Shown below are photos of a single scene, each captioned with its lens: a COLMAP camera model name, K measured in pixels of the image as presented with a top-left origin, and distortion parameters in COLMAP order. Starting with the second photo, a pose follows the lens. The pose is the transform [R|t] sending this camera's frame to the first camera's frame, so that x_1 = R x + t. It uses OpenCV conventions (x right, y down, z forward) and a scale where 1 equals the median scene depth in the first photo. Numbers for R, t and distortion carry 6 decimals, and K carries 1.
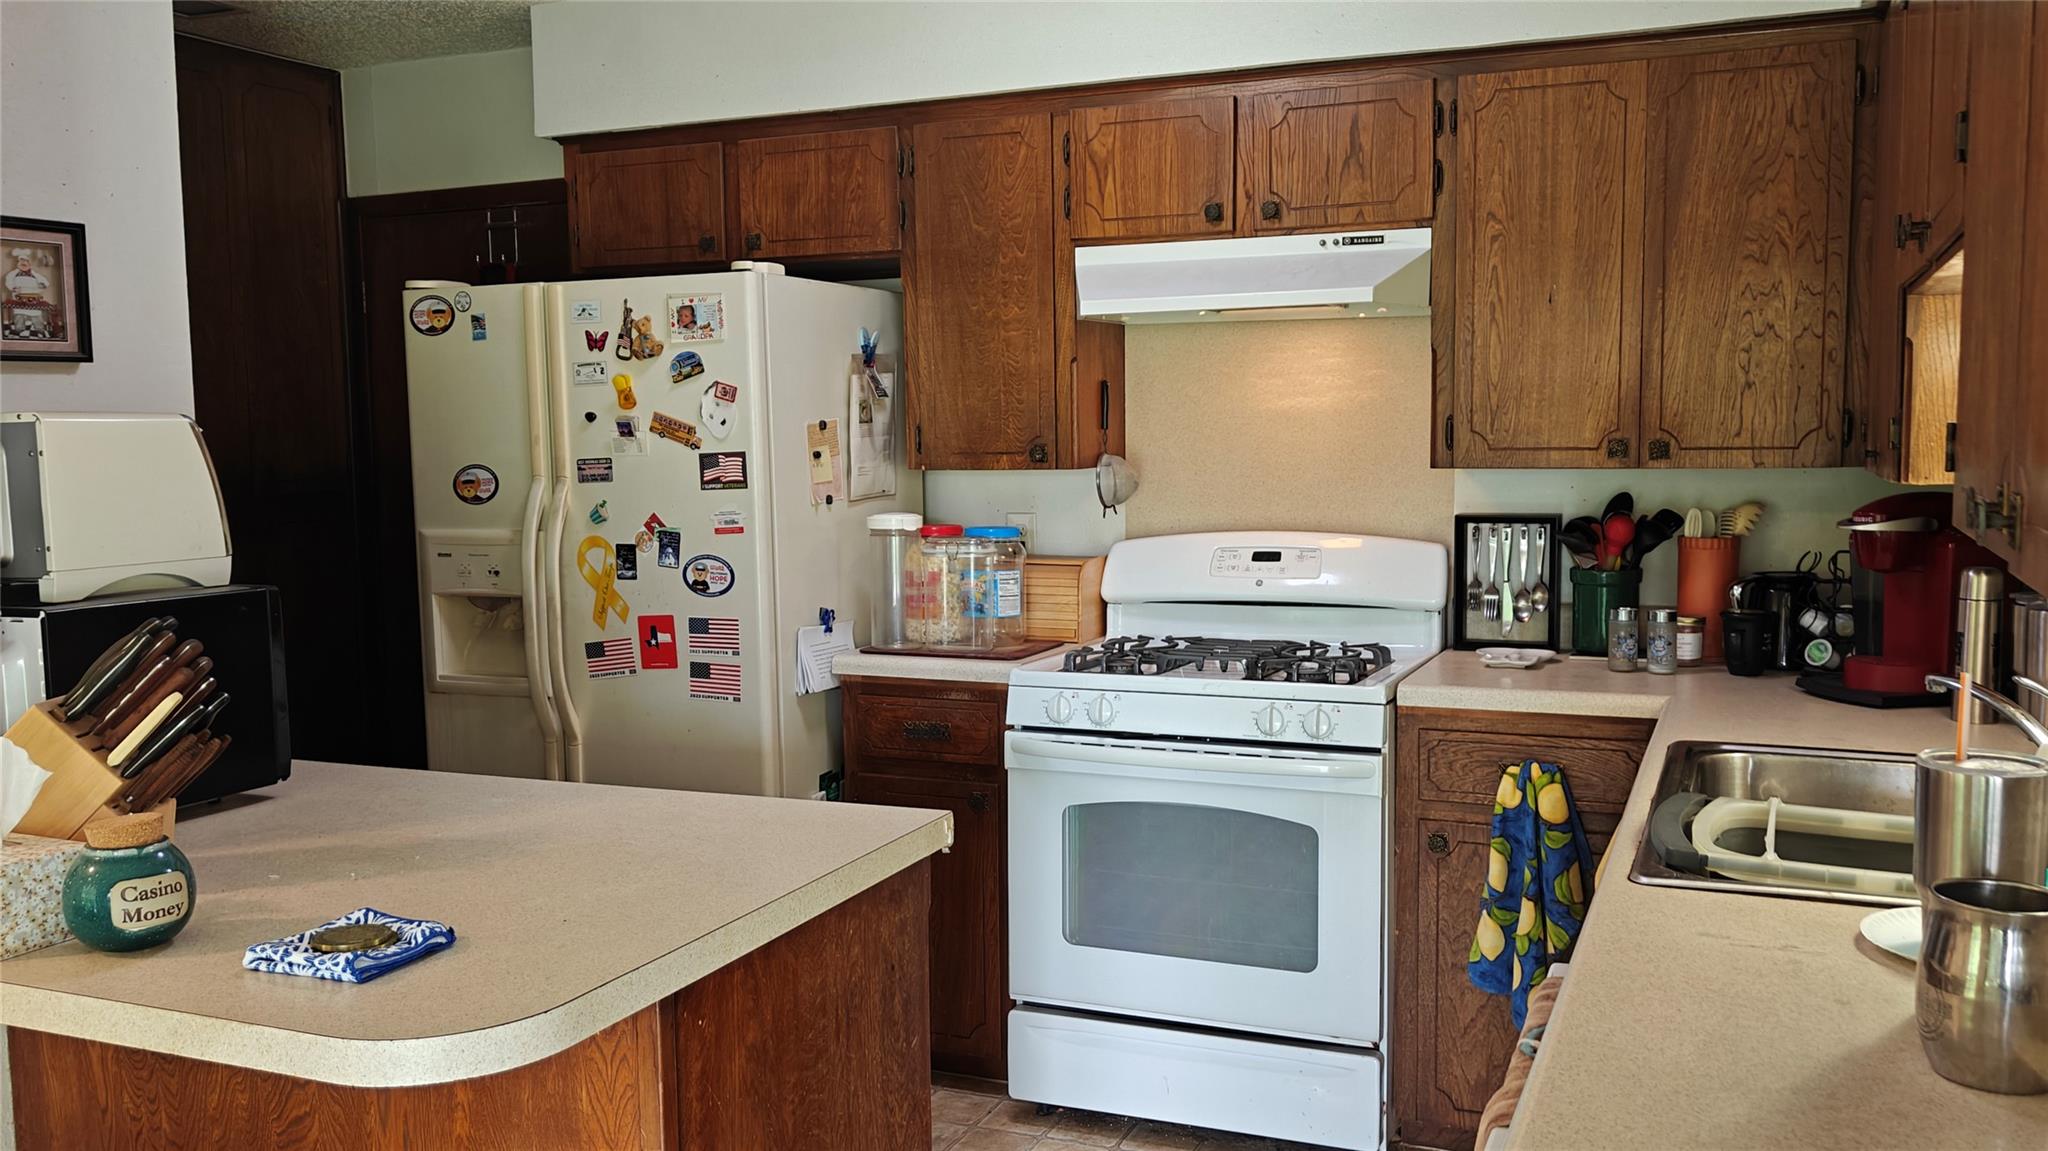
lens RADIAL K [[1715.1, 0, 1024.0], [0, 1715.1, 575.5], [0, 0, 1]] dist [0.023050, -0.000630]
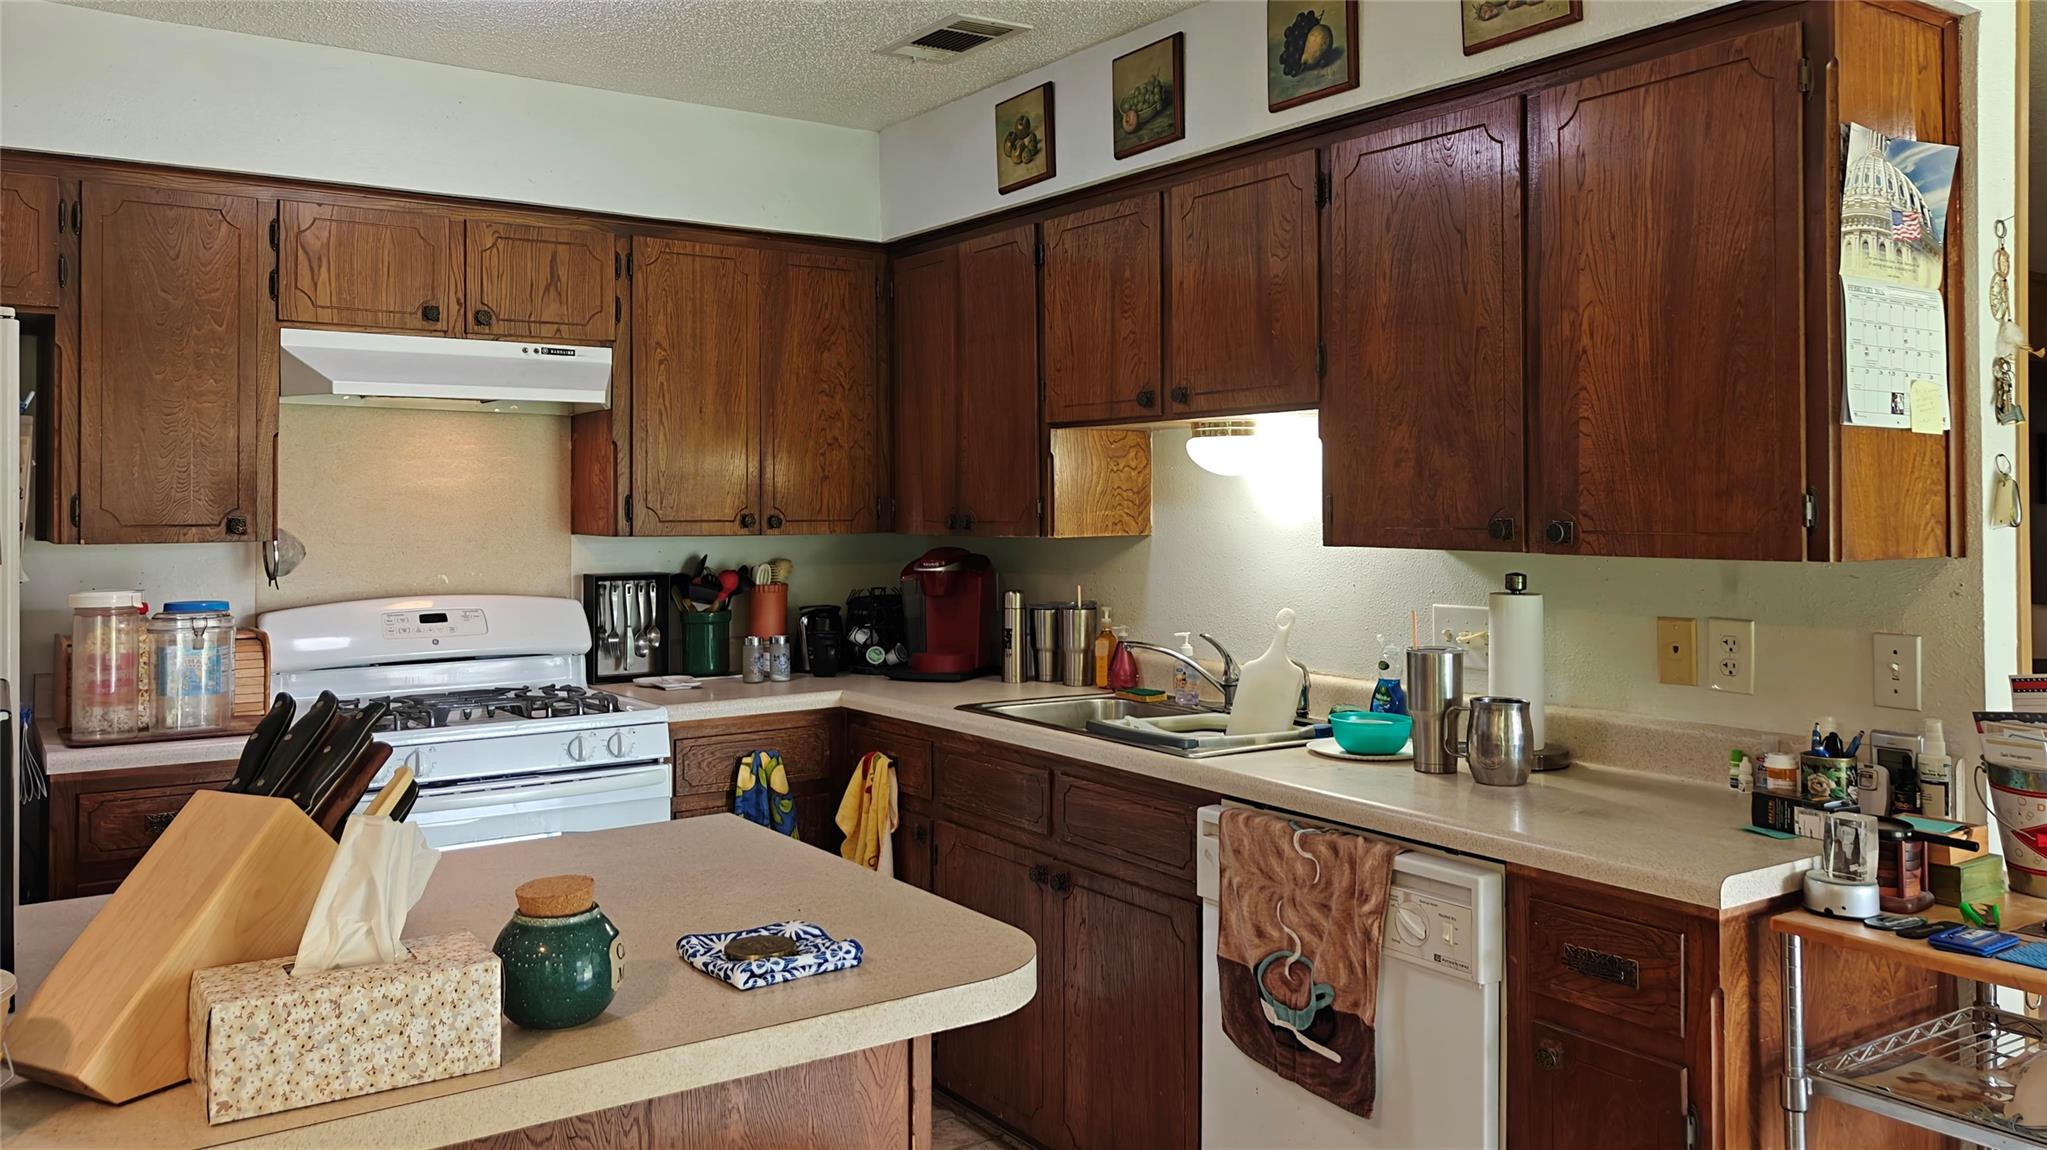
lens RADIAL K [[1517.9, 0, 1022.3], [0, 1517.9, 471.2], [0, 0, 1]] dist [0.004069, -0.000183]
pose [[0.537635, 0.030466, 0.842627, -0.540342], [0.068221, 0.994499, -0.079485, -0.001582], [-0.840414, 0.100219, 0.532598, 0.153995]]
